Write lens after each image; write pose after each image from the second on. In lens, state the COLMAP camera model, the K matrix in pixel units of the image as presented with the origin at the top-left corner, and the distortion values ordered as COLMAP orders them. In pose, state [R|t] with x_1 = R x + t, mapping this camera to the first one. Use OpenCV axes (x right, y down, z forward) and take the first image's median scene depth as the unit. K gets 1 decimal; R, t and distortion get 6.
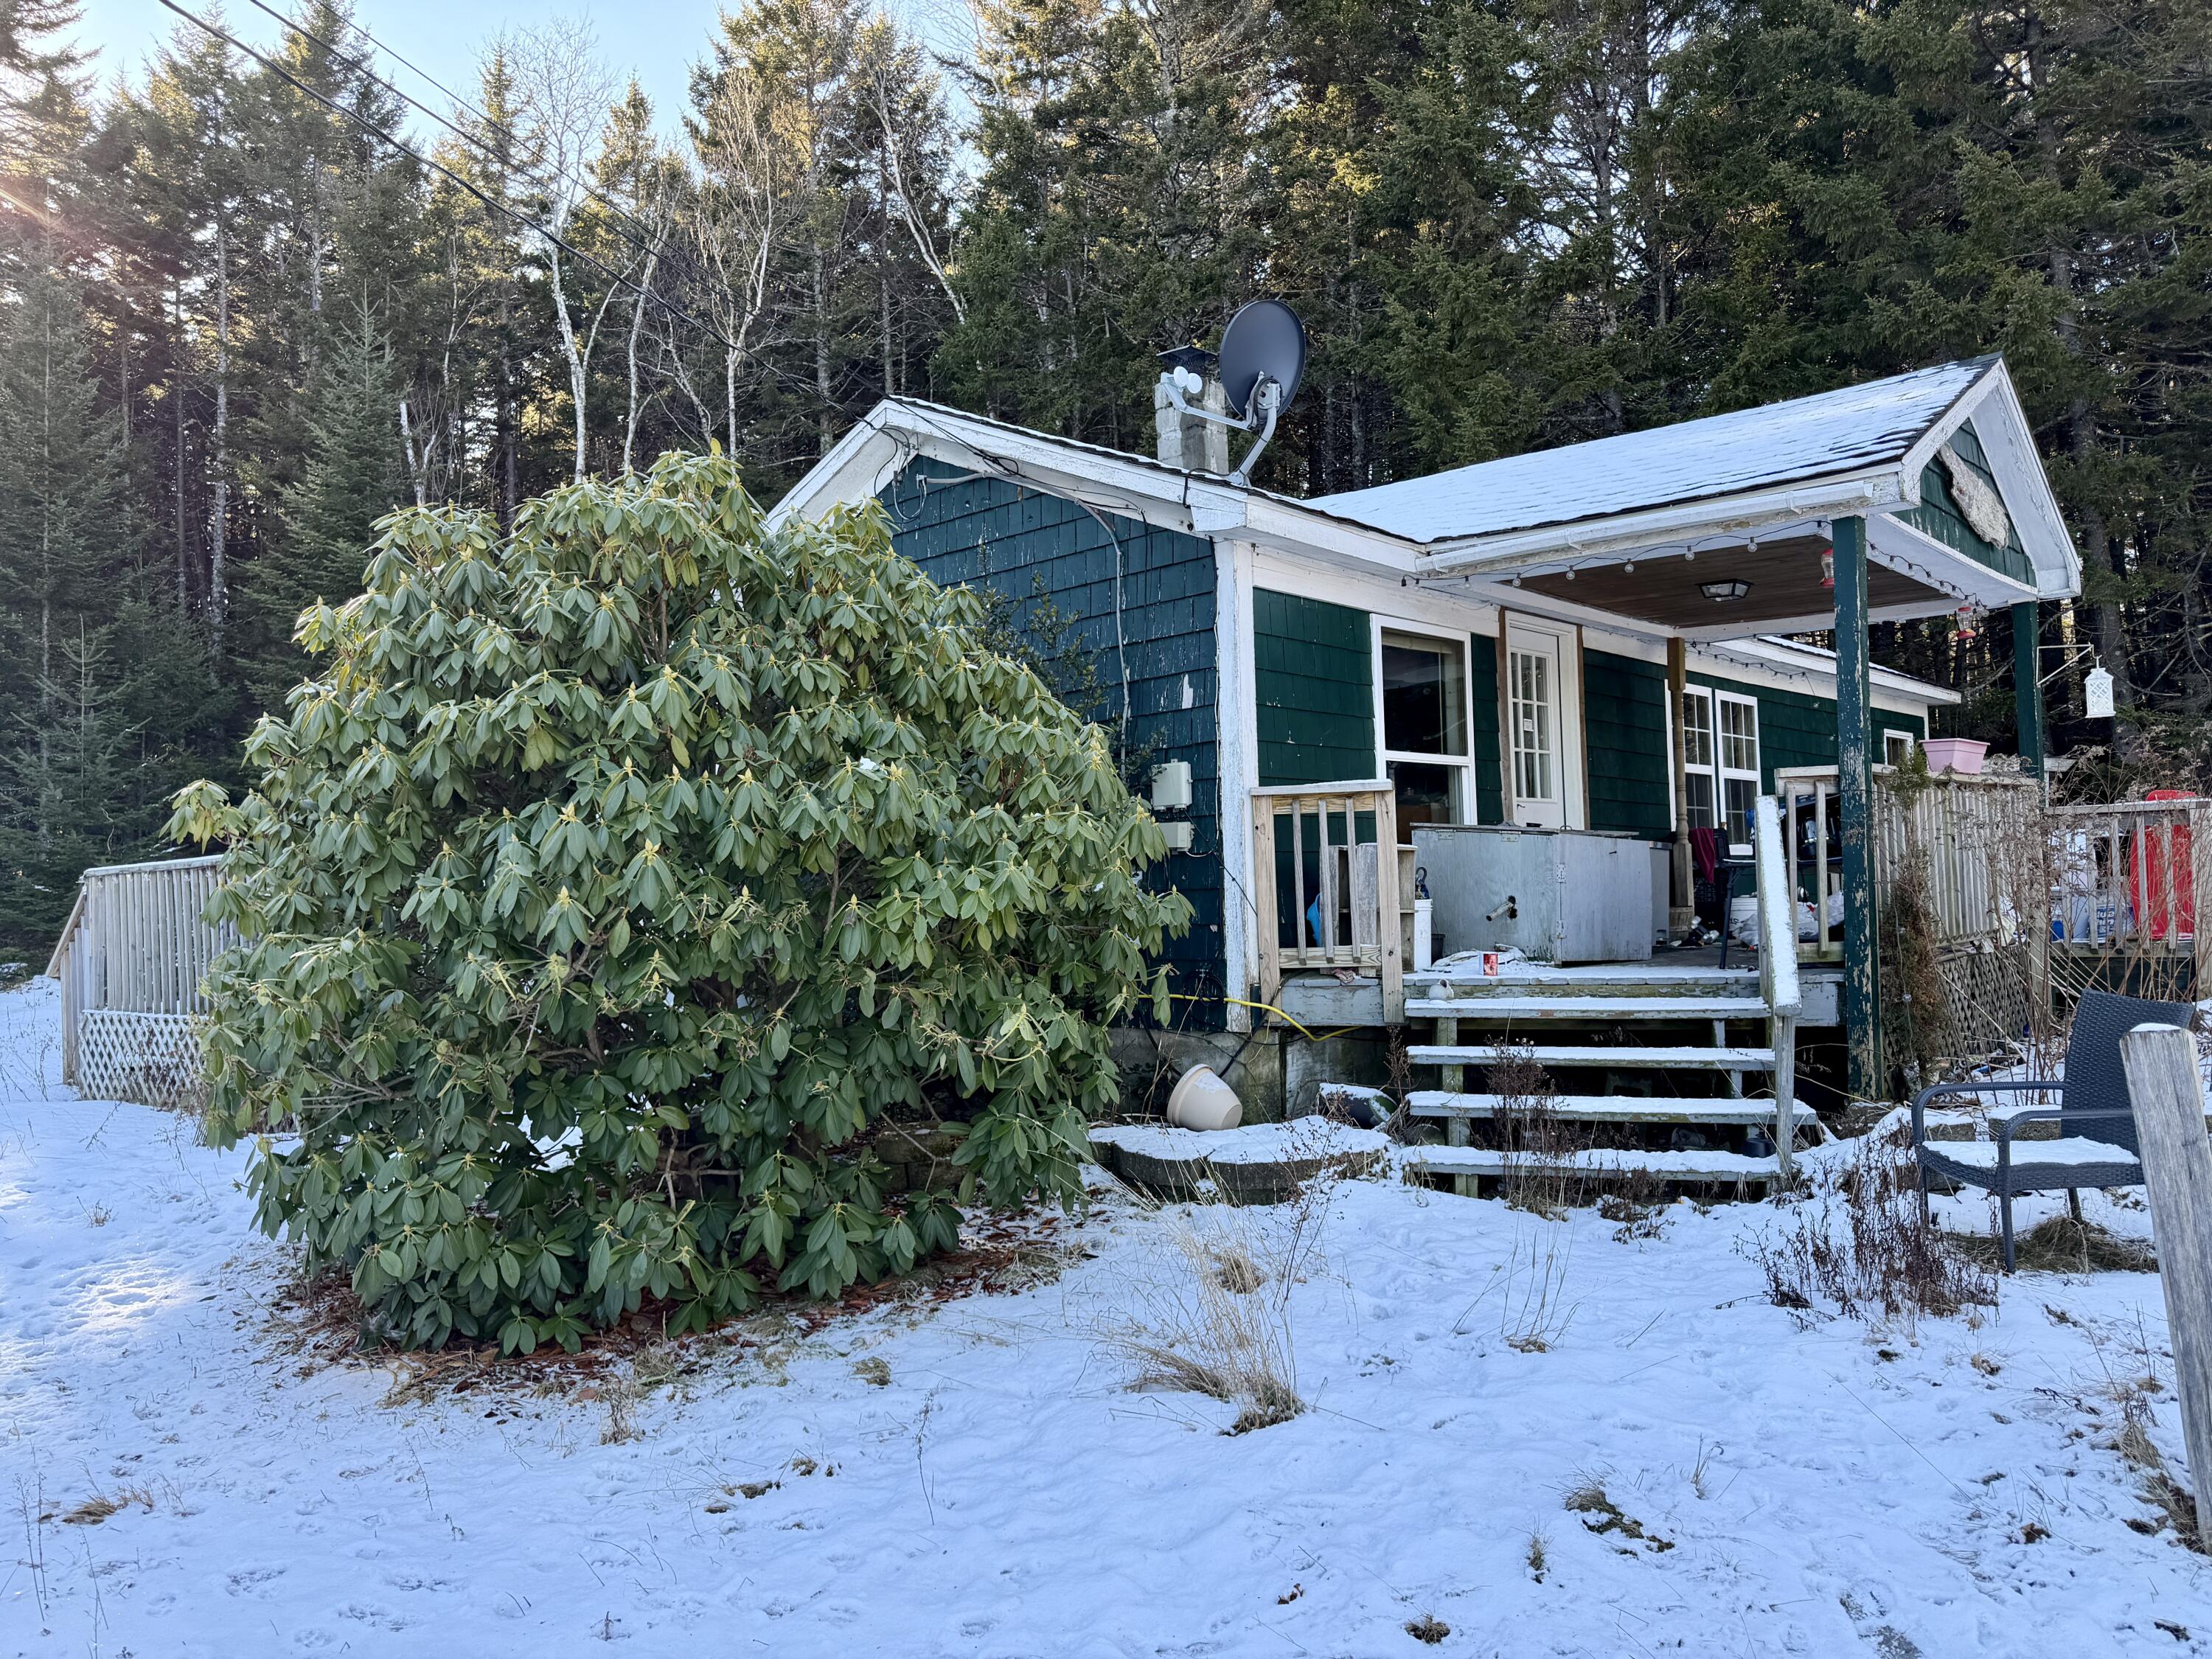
lens RADIAL K [[1550.9, 0, 1111.5], [0, 1550.9, 814.4], [0, 0, 1]] dist [0.066567, -0.074037]
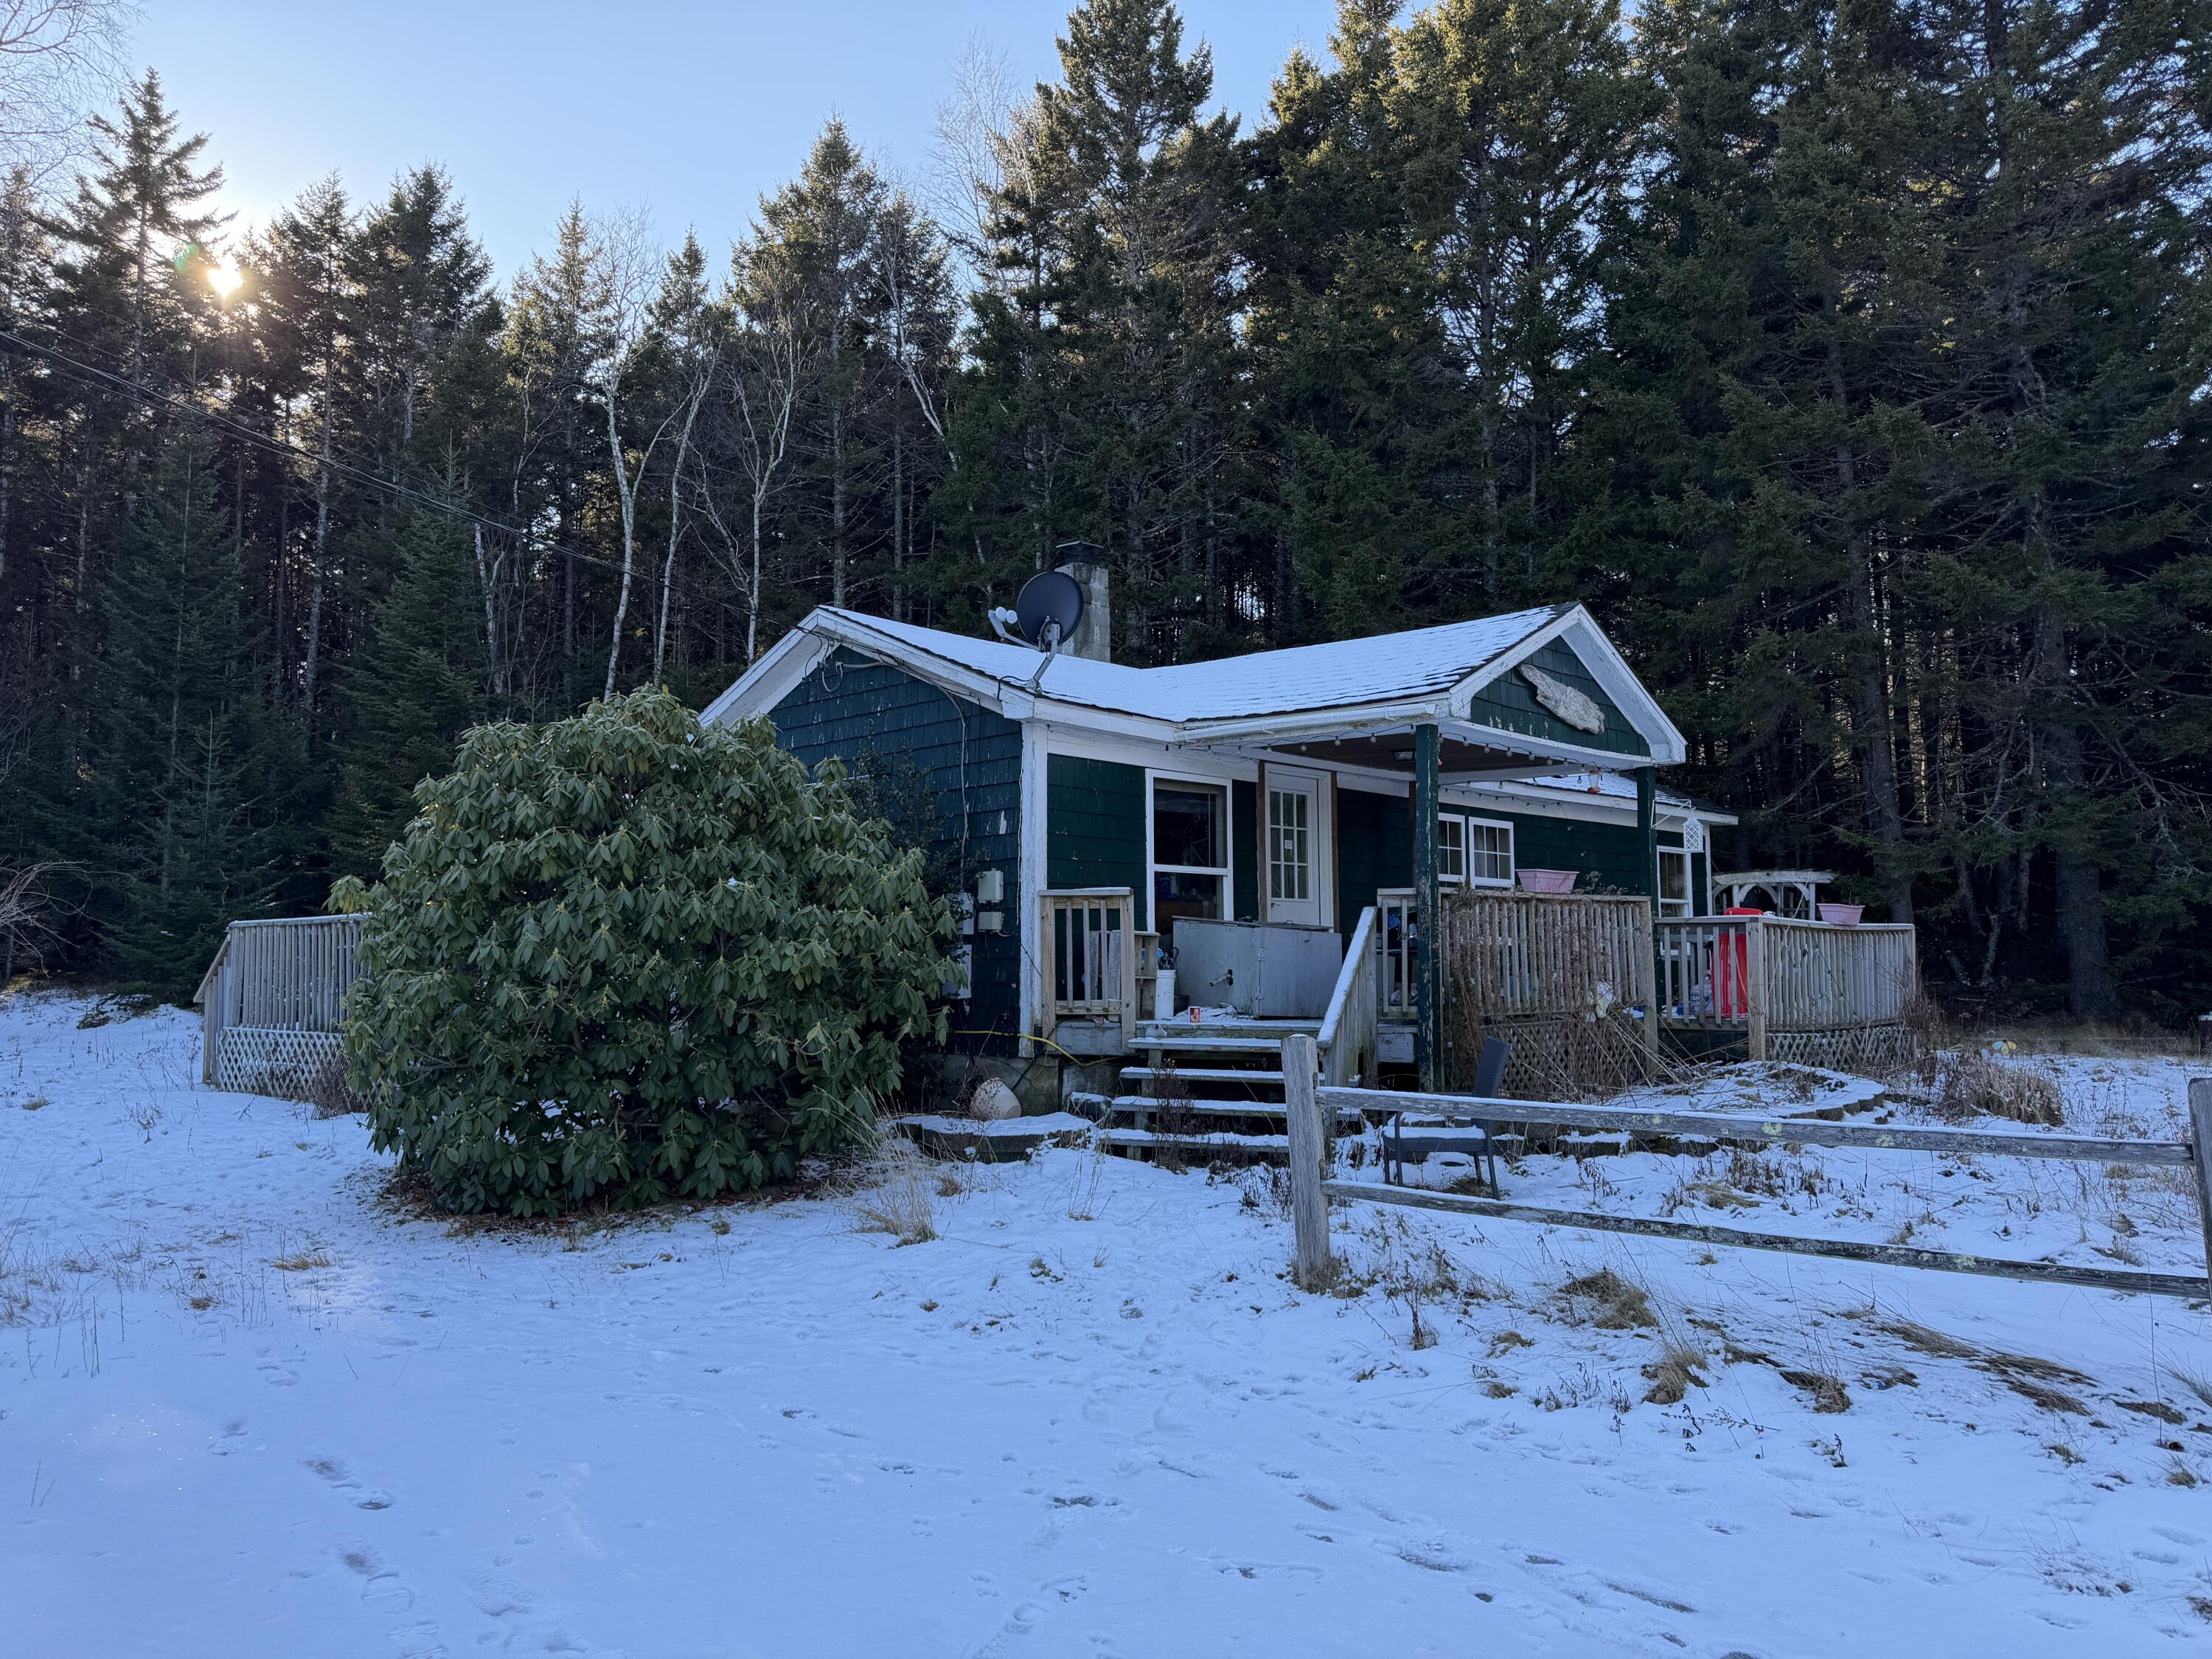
lens RADIAL K [[1530.0, 0, 1103.6], [0, 1530.0, 809.6], [0, 0, 1]] dist [0.108534, -0.163339]
pose [[0.999191, 0.025815, -0.030847, 0.214134], [-0.027268, 0.998491, -0.047661, -0.028878], [0.029570, 0.048464, 0.998387, -0.502098]]
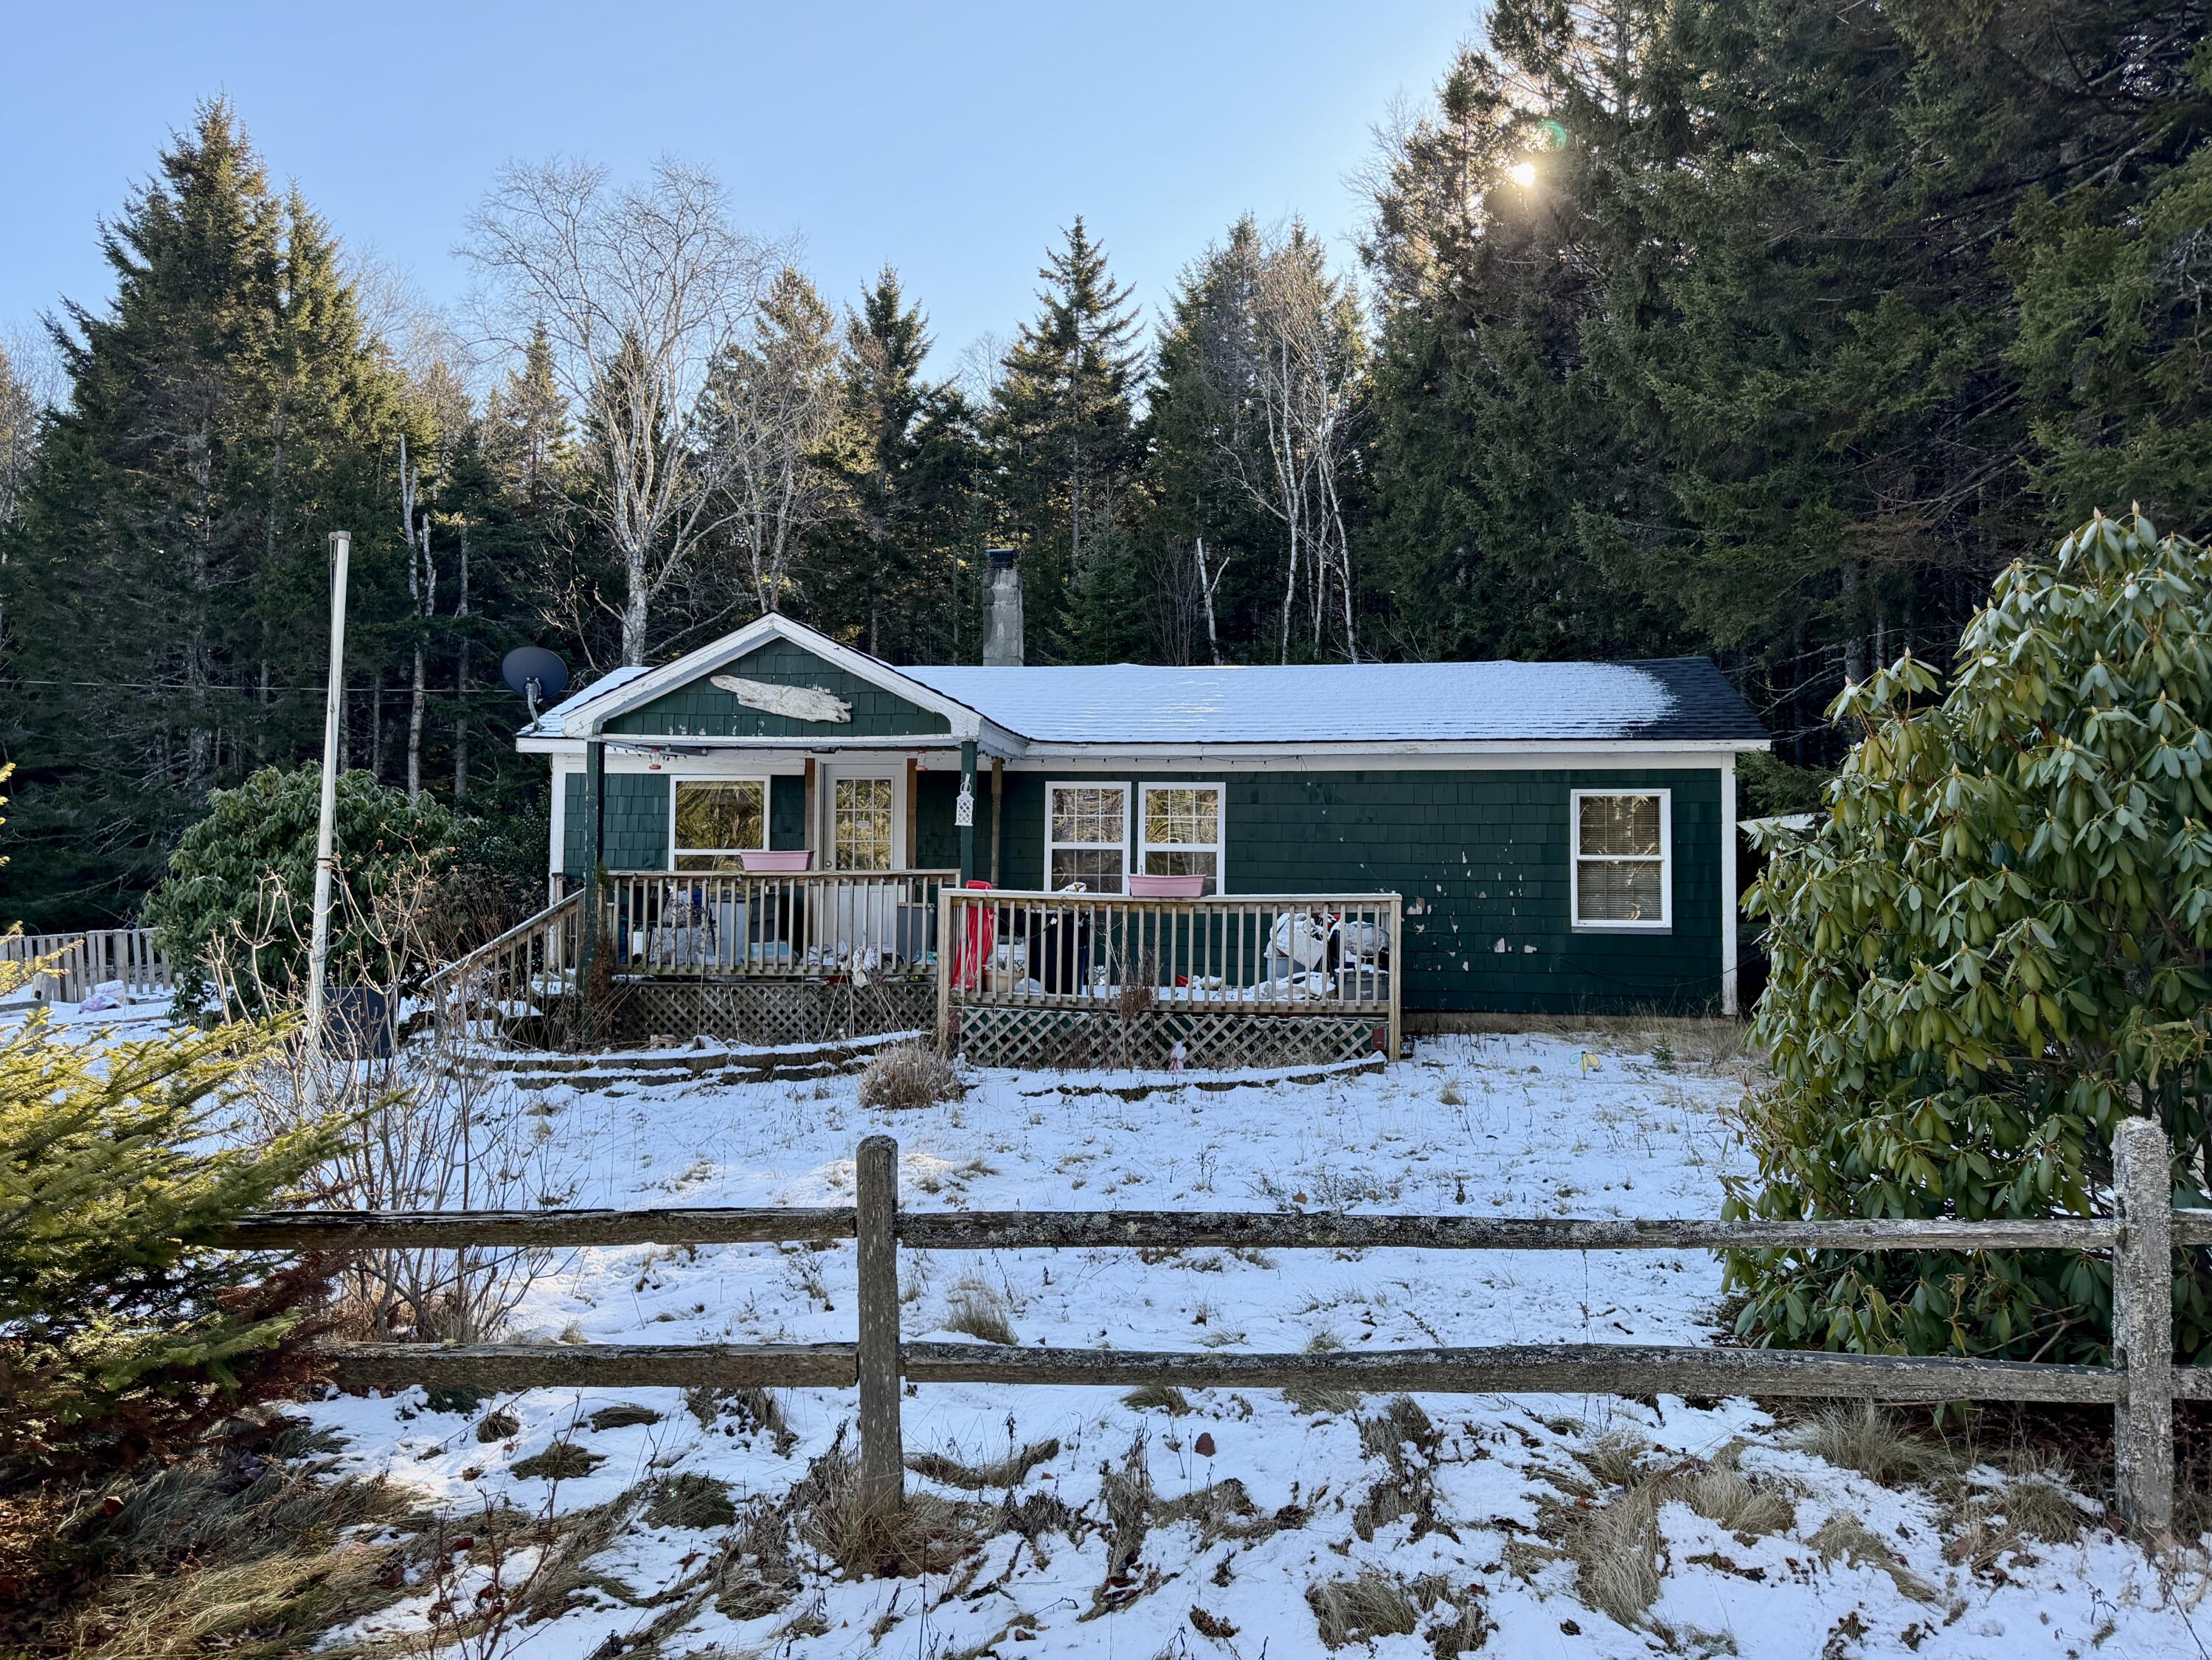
lens RADIAL K [[1589.0, 0, 1106.0], [0, 1589.0, 830.0], [0, 0, 1]] dist [0.078206, -0.080711]
pose [[0.596848, 0.003663, -0.802346, 2.487849], [0.012566, 0.999824, 0.013913, -0.104293], [0.802256, -0.018386, 0.596697, 0.351937]]
